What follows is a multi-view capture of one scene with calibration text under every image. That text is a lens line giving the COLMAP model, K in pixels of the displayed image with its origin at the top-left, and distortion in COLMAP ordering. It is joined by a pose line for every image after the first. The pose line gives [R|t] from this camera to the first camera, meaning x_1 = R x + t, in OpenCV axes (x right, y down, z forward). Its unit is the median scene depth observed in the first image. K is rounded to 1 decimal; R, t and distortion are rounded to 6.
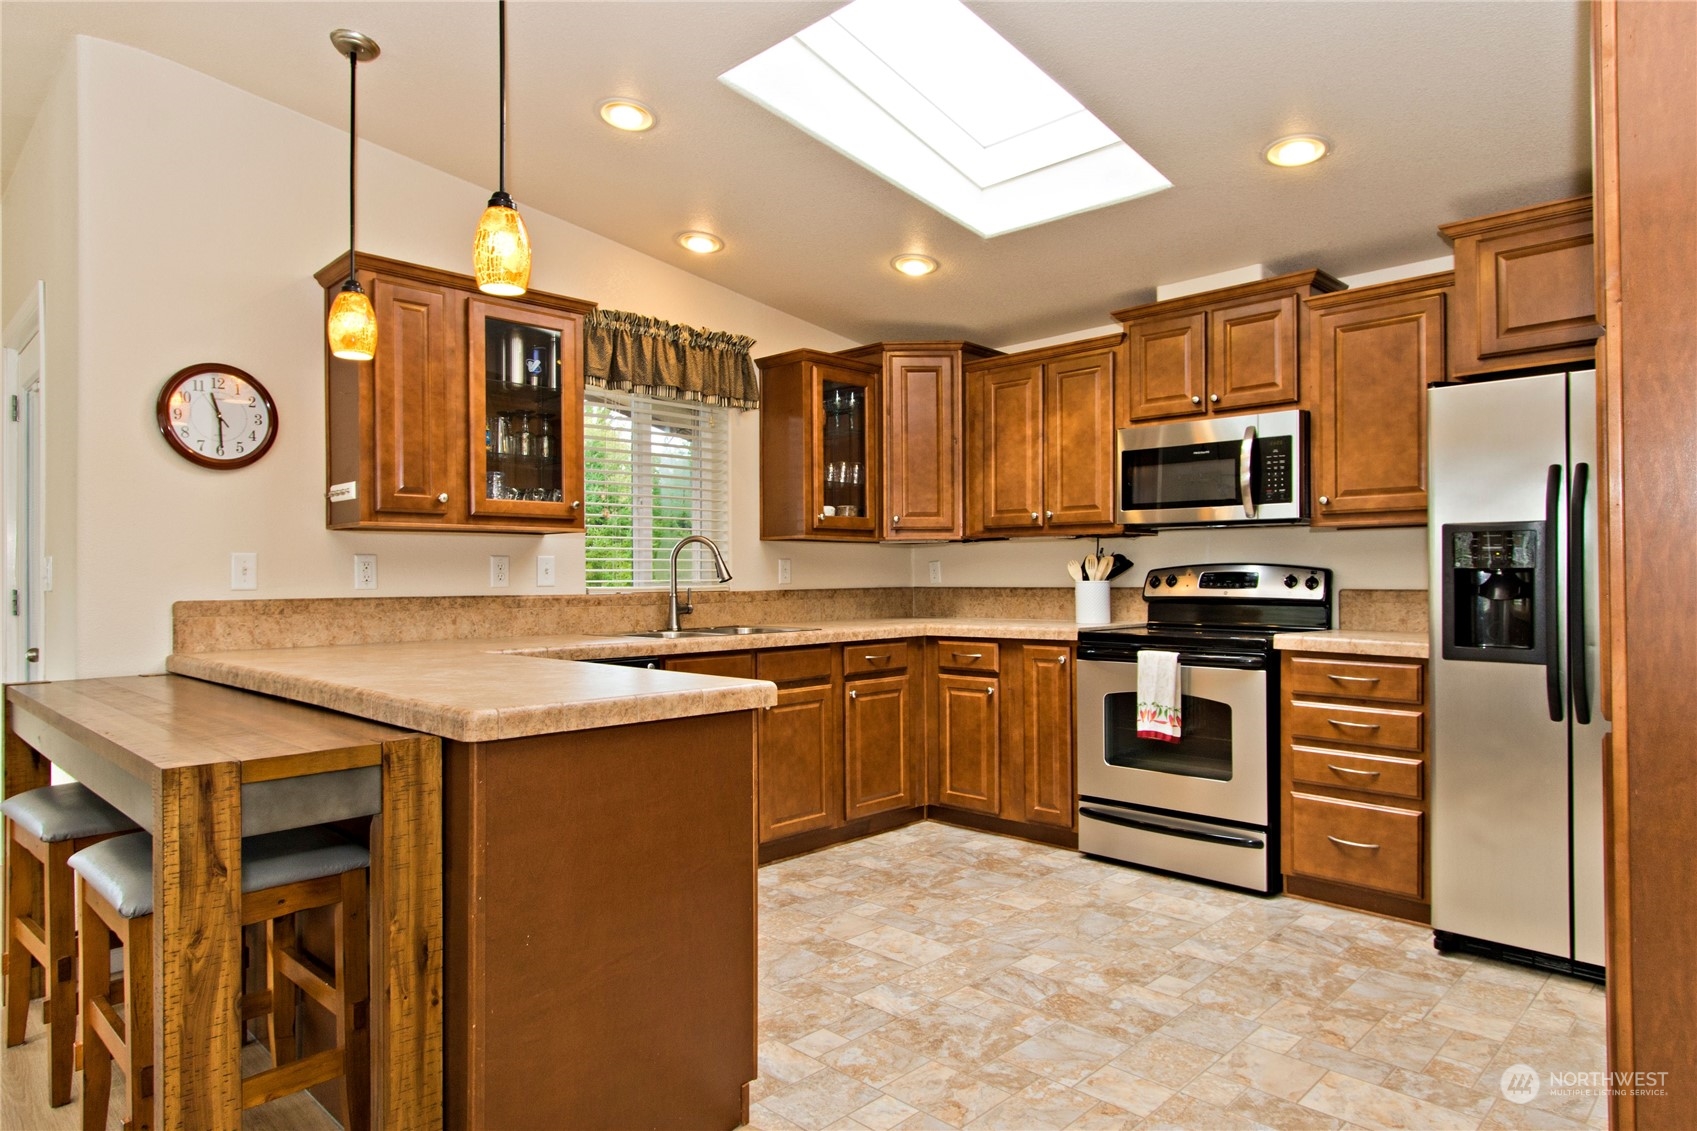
lens RADIAL K [[1009.0, 0, 842.6], [0, 1009.0, 575.6], [0, 0, 1]] dist [-0.001518, 0.000937]
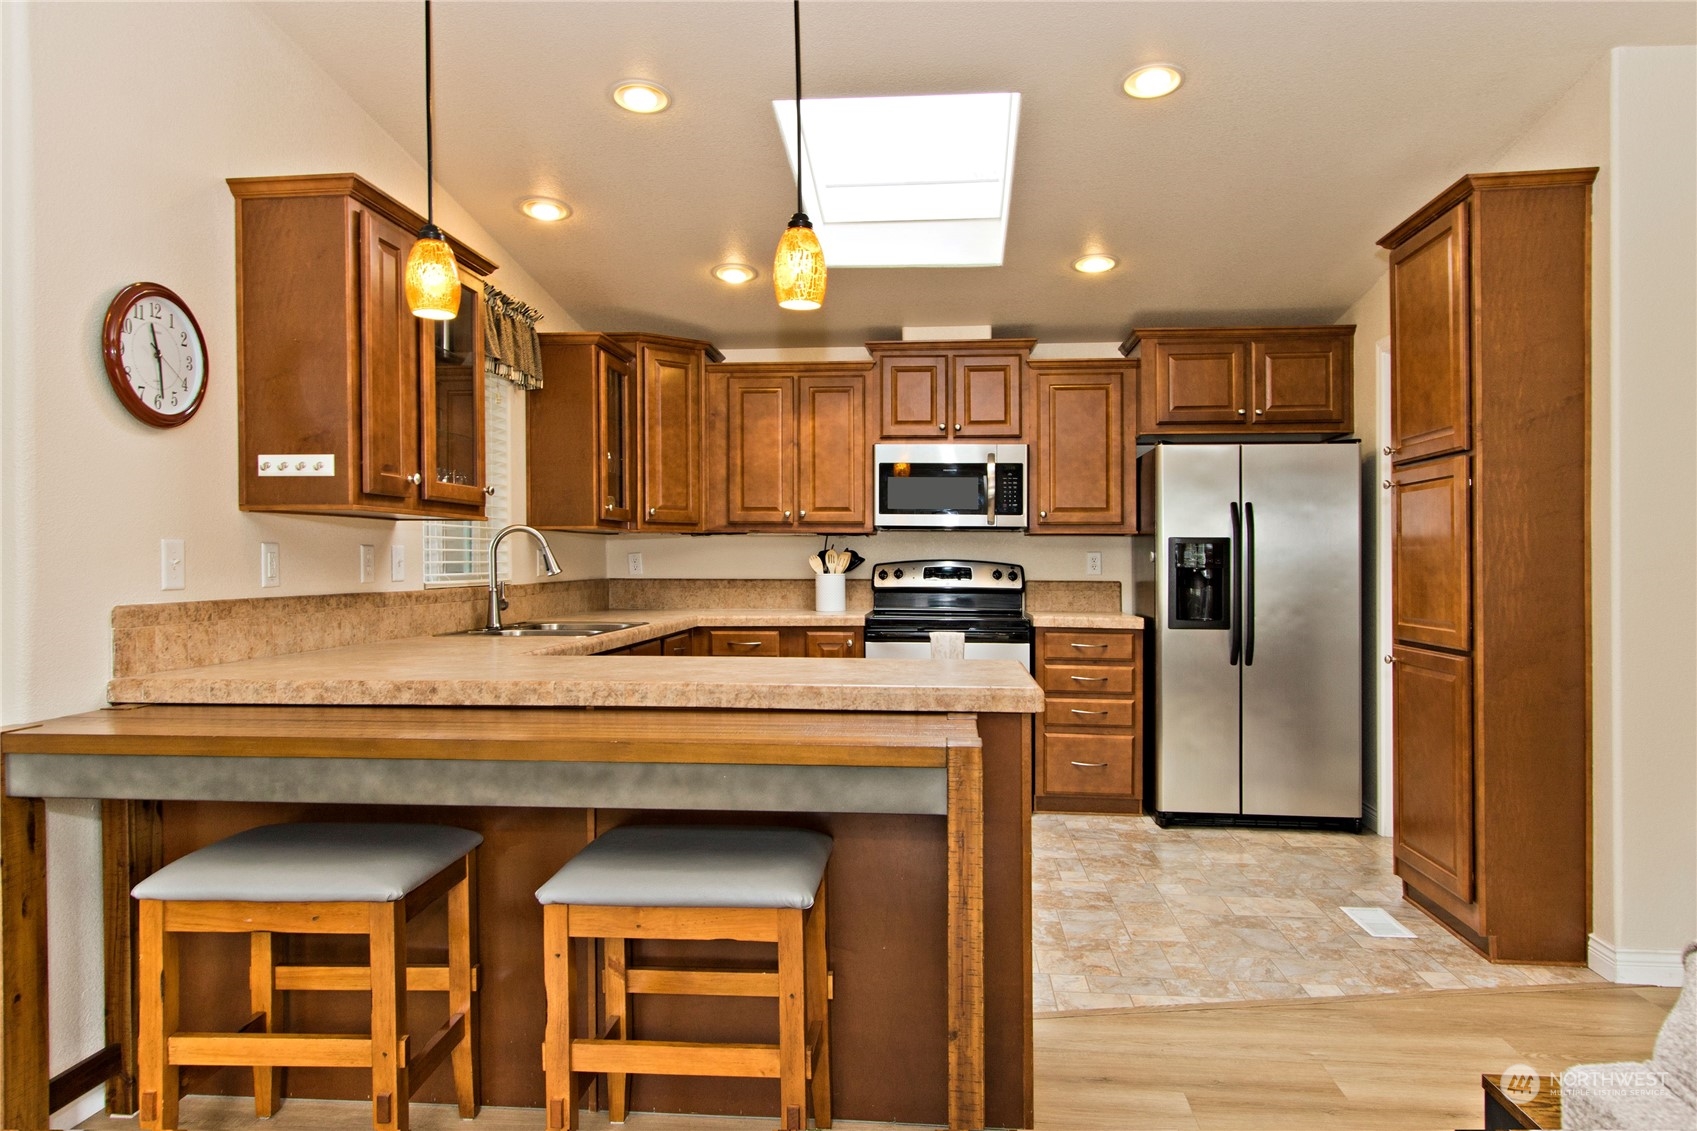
lens RADIAL K [[1101.1, 0, 848.5], [0, 1101.1, 565.5], [0, 0, 1]] dist [0.006739, -0.000265]
pose [[0.767213, -0.001124, 0.641391, -0.638684], [-0.004484, 0.999965, 0.007116, -0.015225], [-0.641376, -0.008336, 0.767181, 0.045877]]
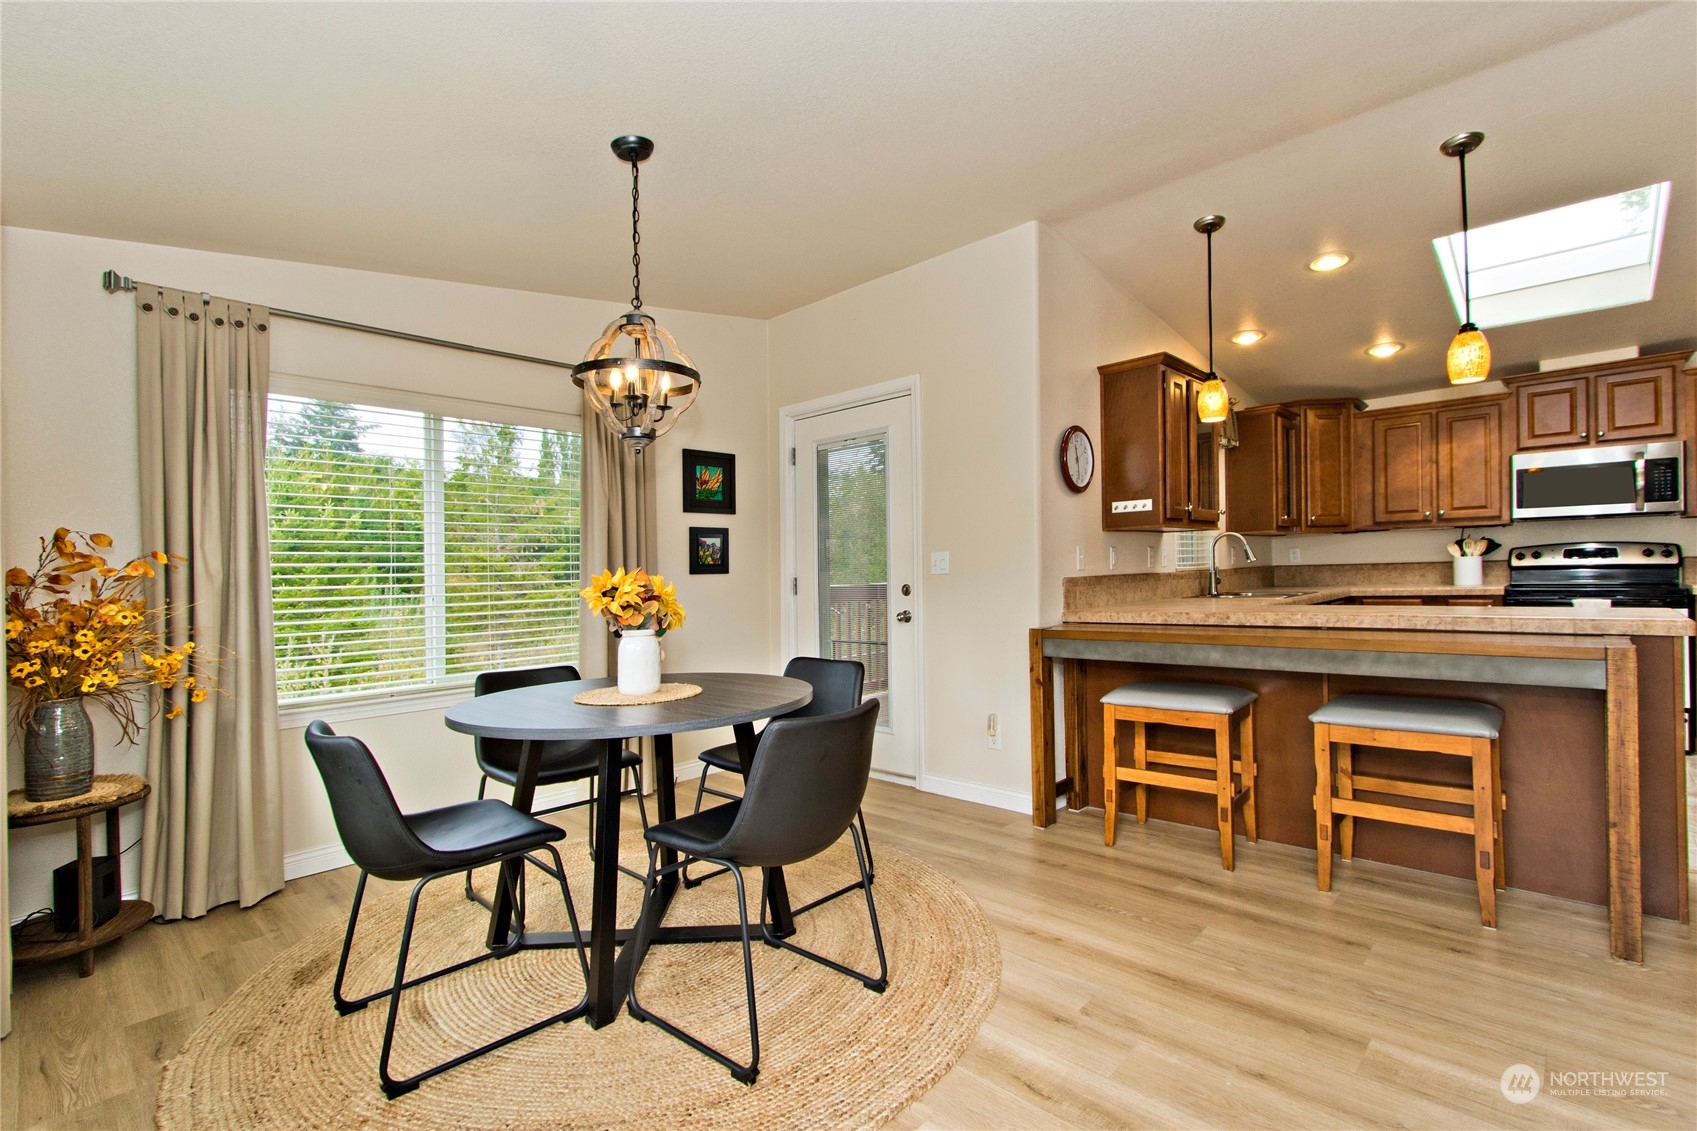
lens RADIAL K [[769.7, 0, 841.0], [0, 769.7, 584.7], [0, 0, 1]] dist [0.001649, -0.000121]
pose [[0.999362, -0.027858, 0.022334, -0.862300], [0.027363, 0.999380, 0.022164, -0.004589], [-0.022938, -0.021539, 0.999505, -0.157596]]
